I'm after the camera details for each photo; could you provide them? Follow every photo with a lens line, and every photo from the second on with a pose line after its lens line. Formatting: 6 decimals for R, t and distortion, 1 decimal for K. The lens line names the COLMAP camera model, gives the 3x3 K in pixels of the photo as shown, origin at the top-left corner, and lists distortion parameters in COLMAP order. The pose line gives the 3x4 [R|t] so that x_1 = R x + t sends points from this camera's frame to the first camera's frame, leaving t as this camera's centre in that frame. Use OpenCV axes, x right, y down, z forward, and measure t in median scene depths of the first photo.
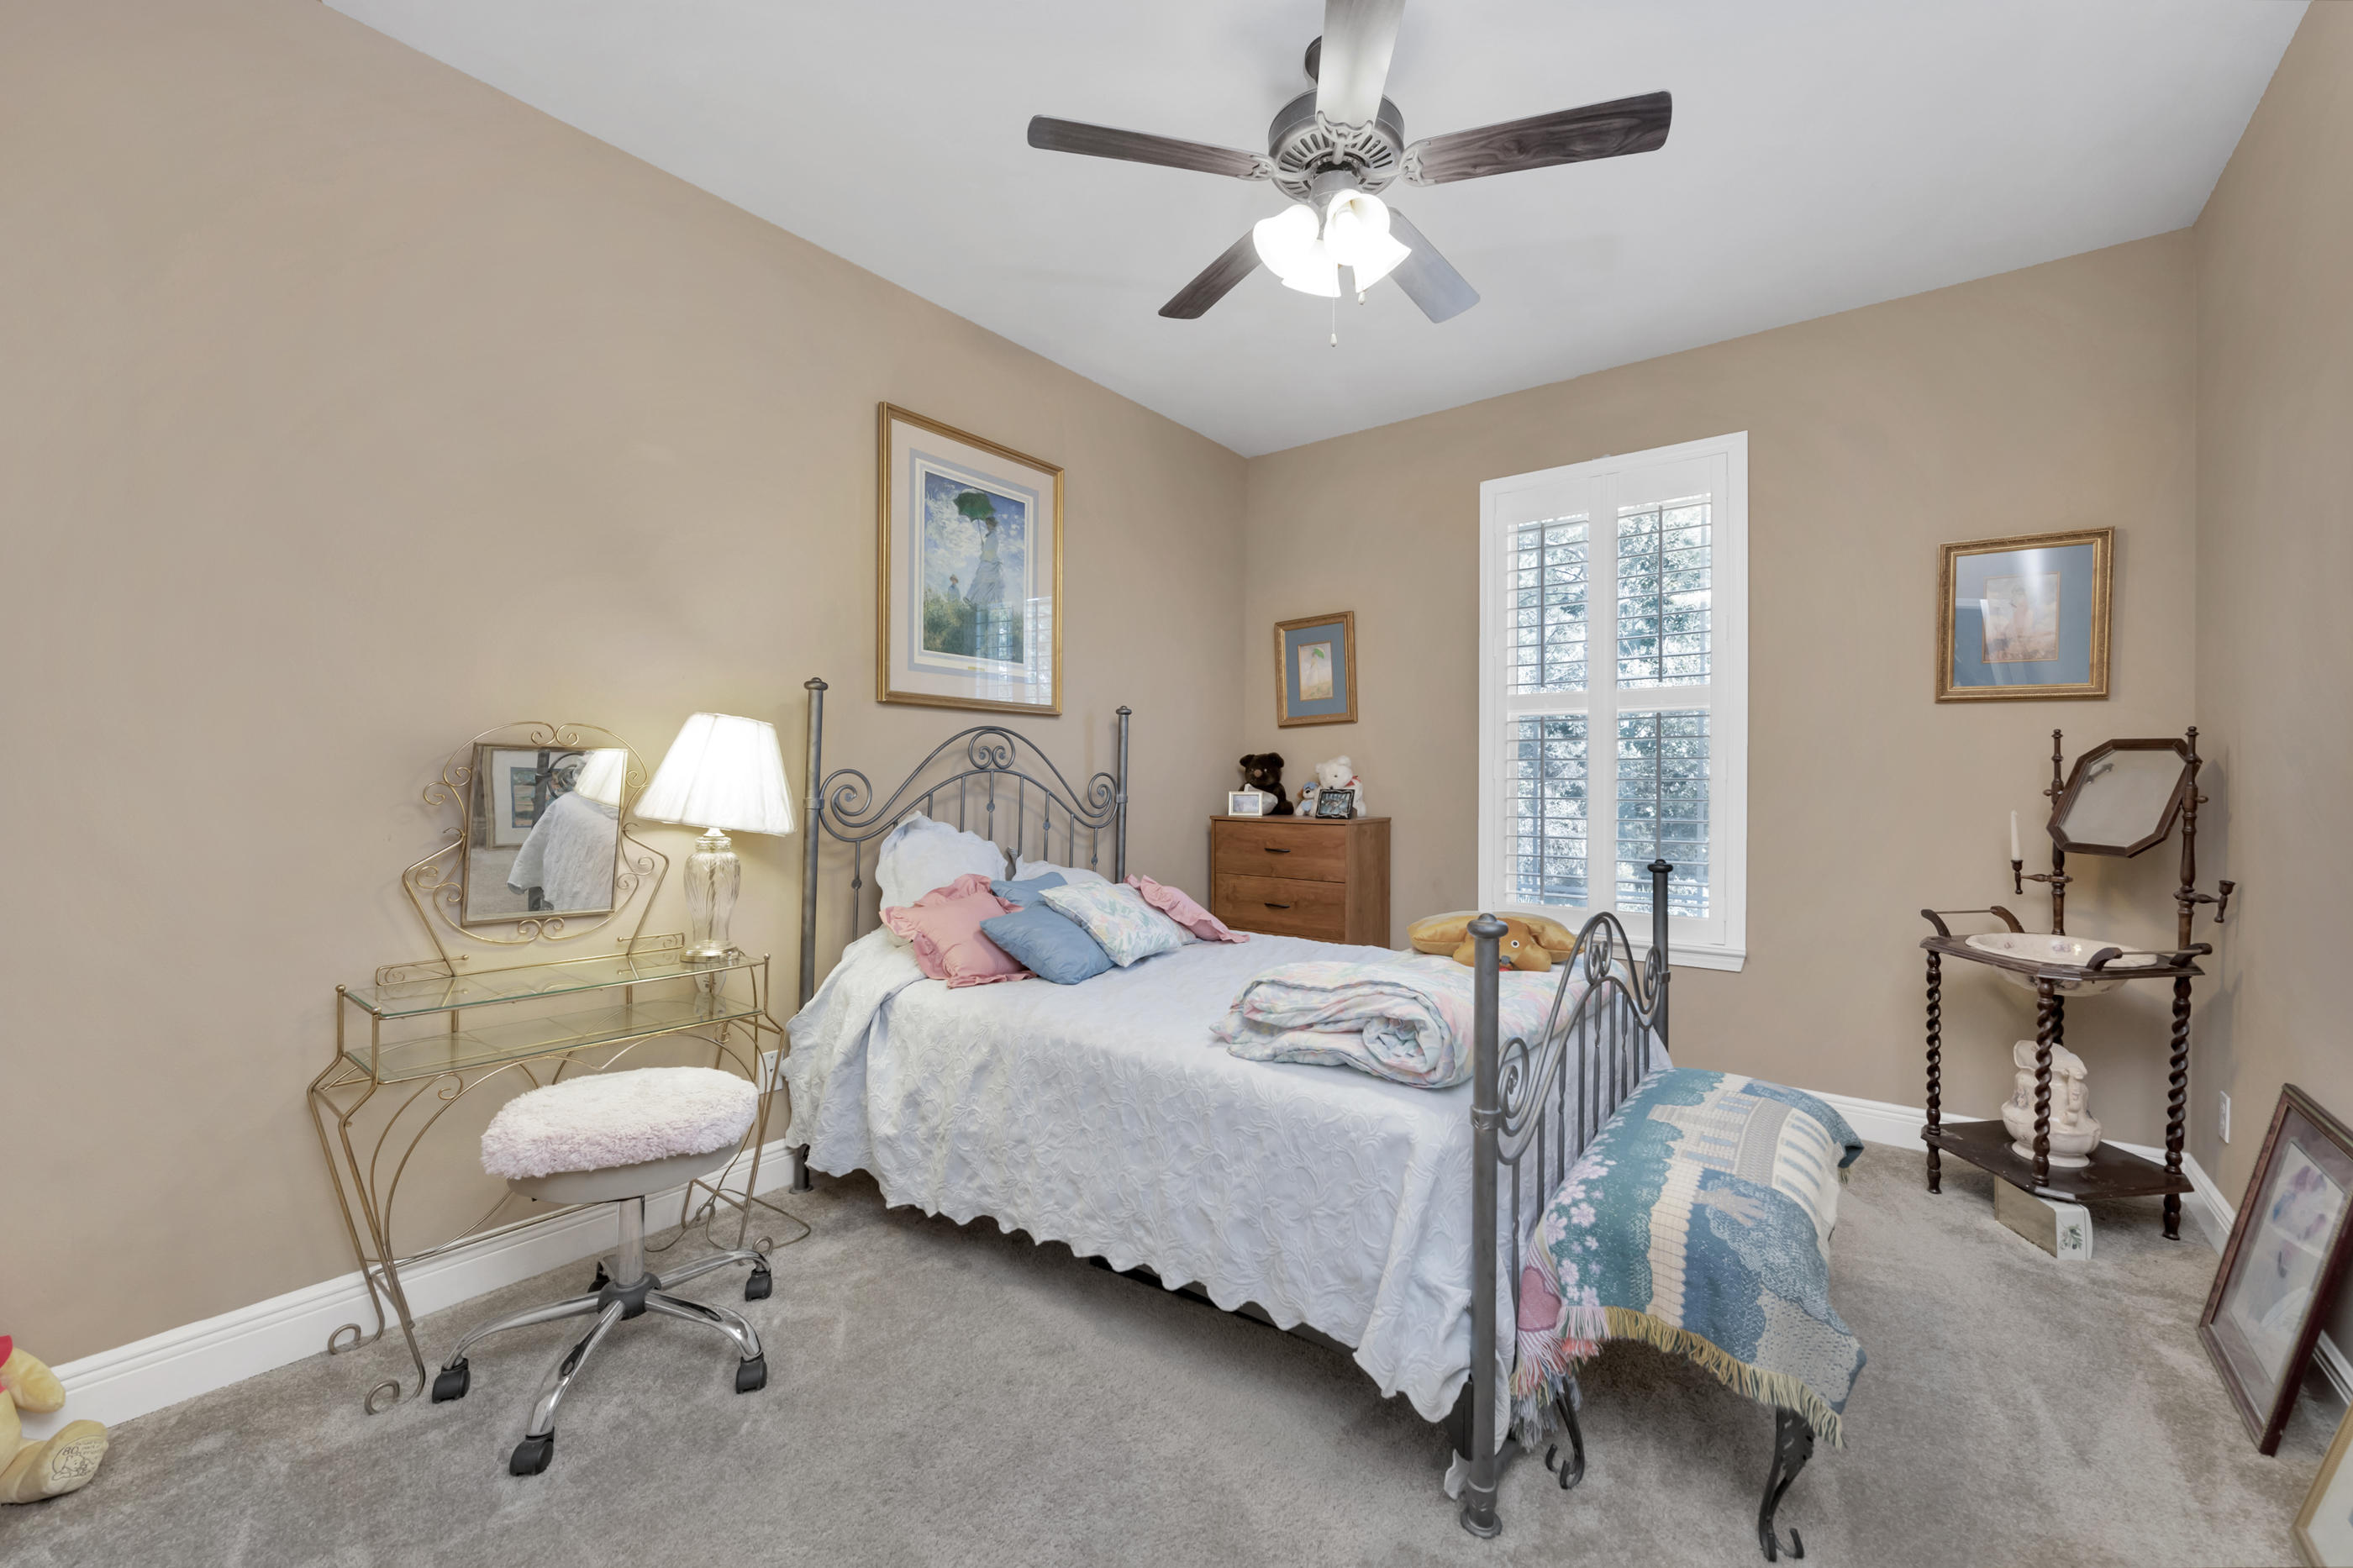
lens RADIAL K [[958.1, 0, 1176.5], [0, 958.1, 784.0], [0, 0, 1]] dist [-0.002154, -0.001021]
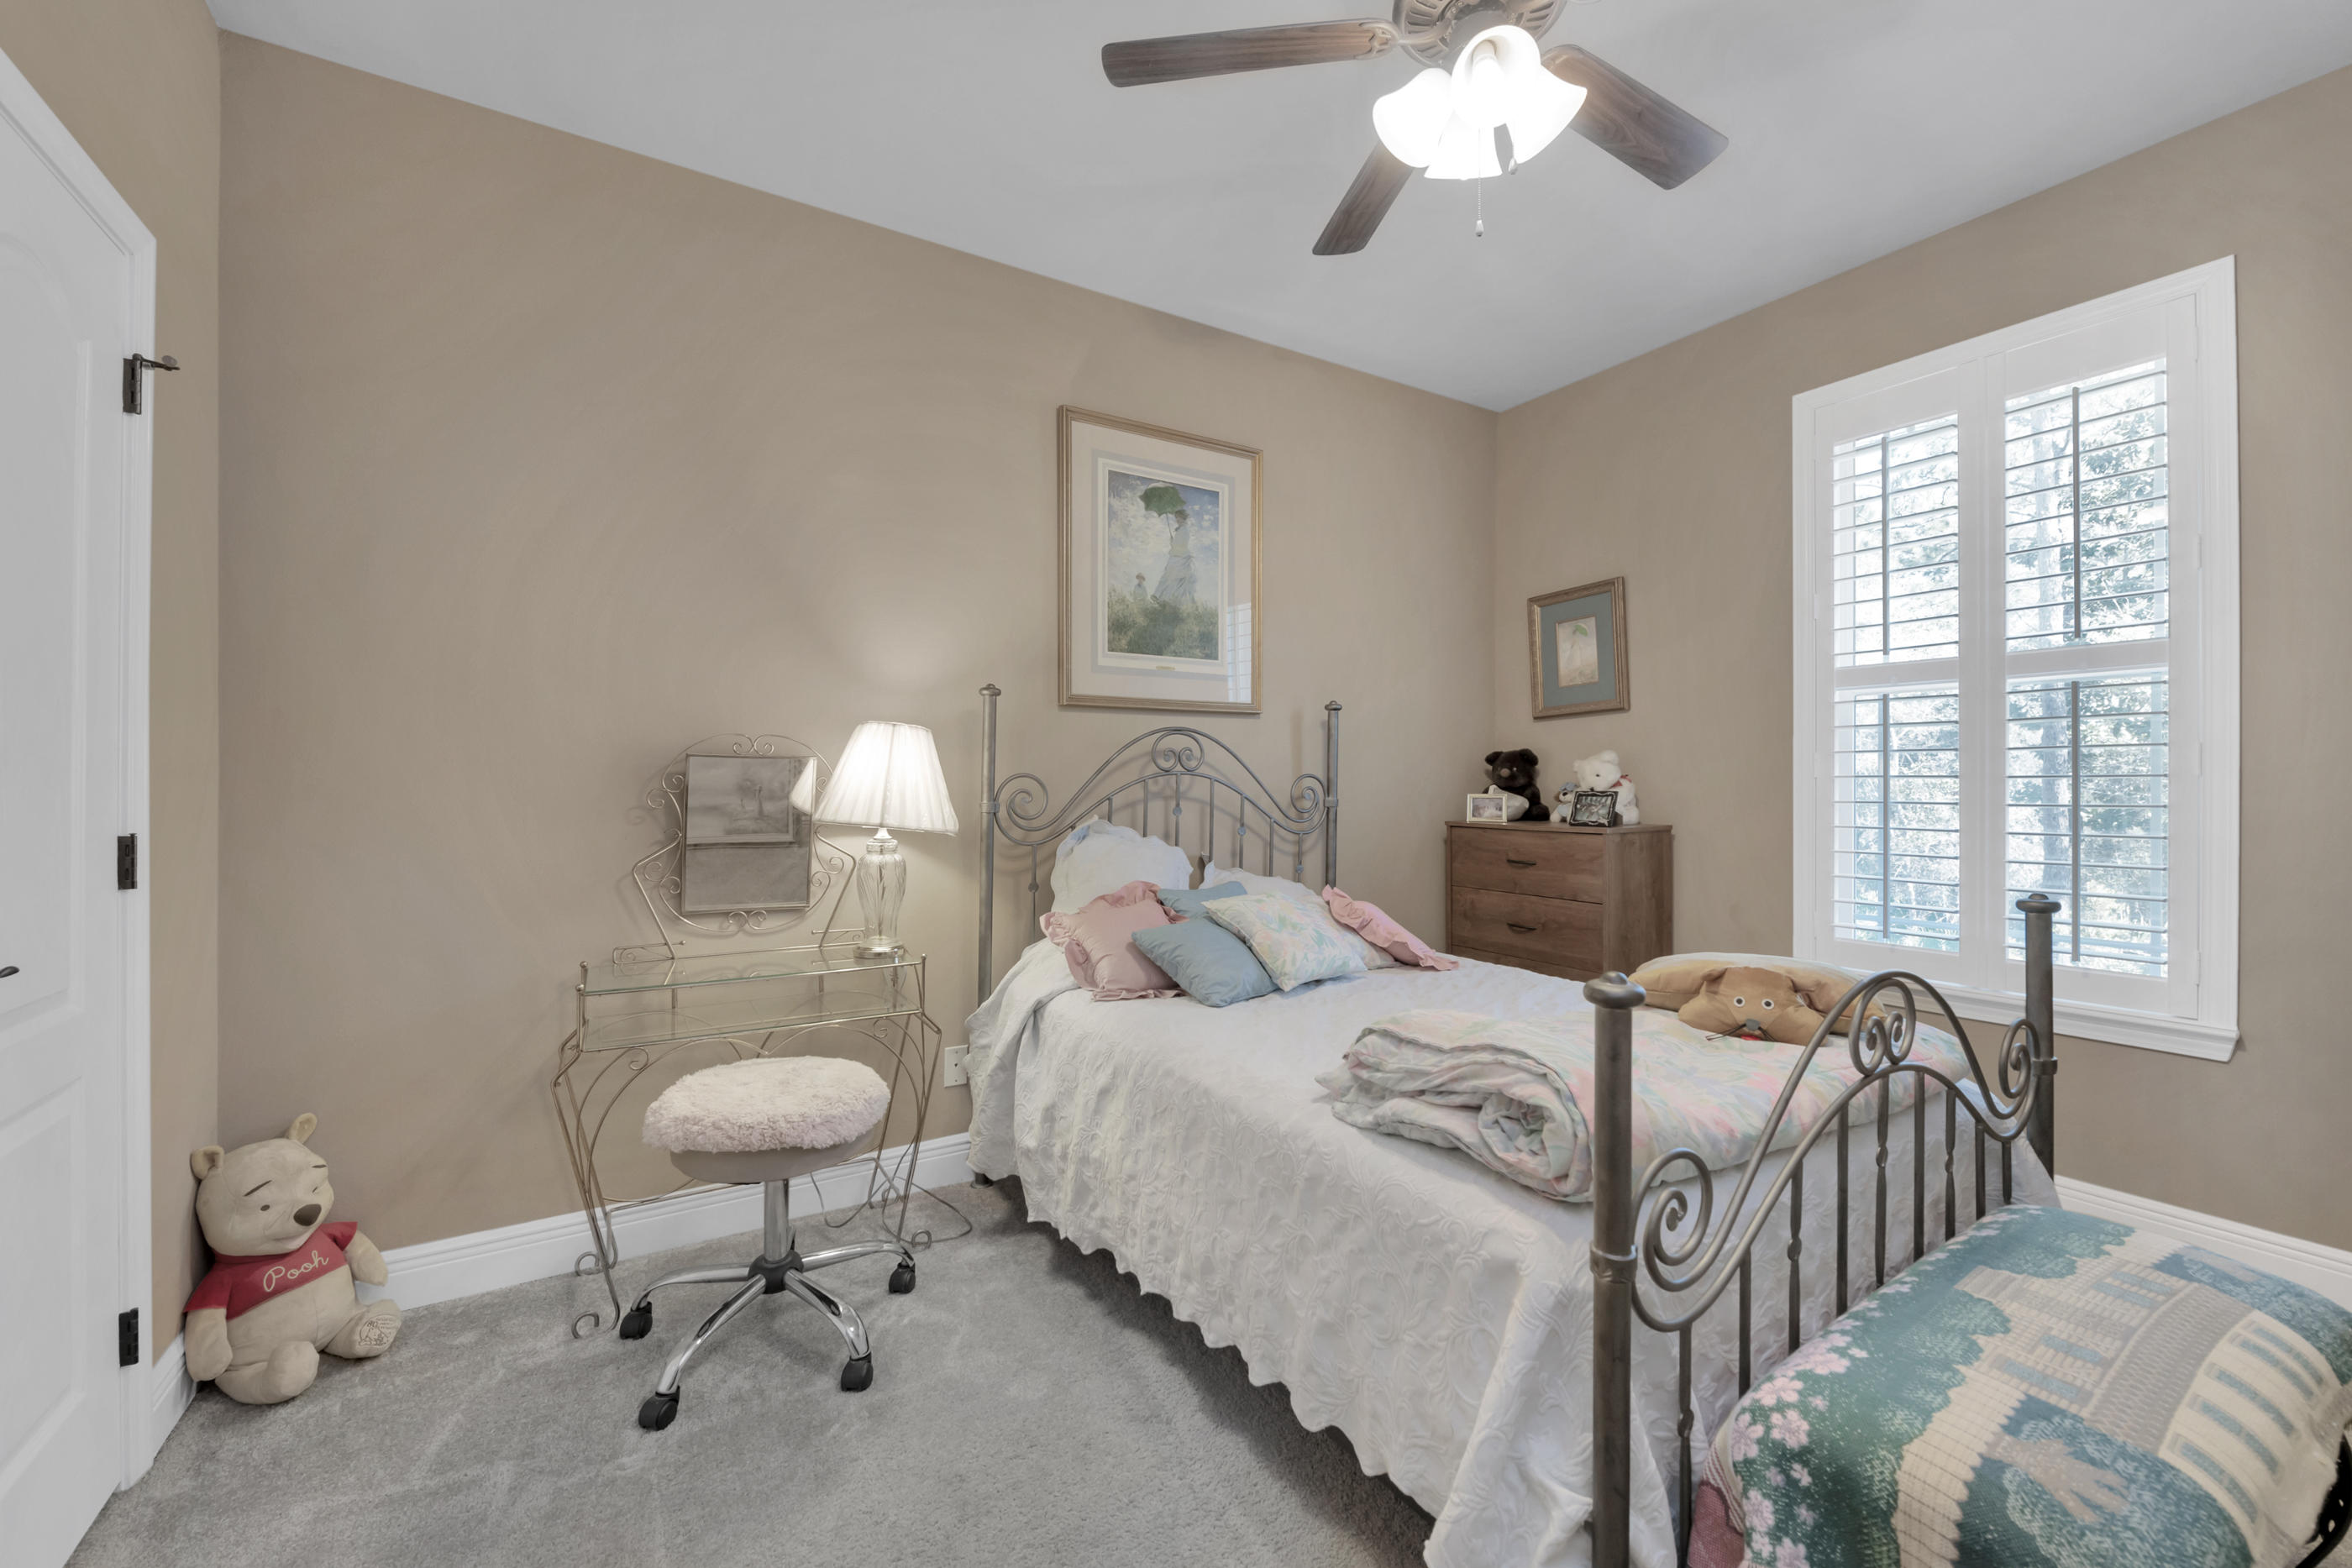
lens RADIAL K [[928.8, 0, 1182.3], [0, 928.8, 784.9], [0, 0, 1]] dist [0.002729, -0.004099]
pose [[0.931318, -0.004934, -0.364174, 0.193481], [0.005563, 0.999984, 0.000678, -0.003800], [0.364165, -0.002658, 0.931331, 0.172623]]
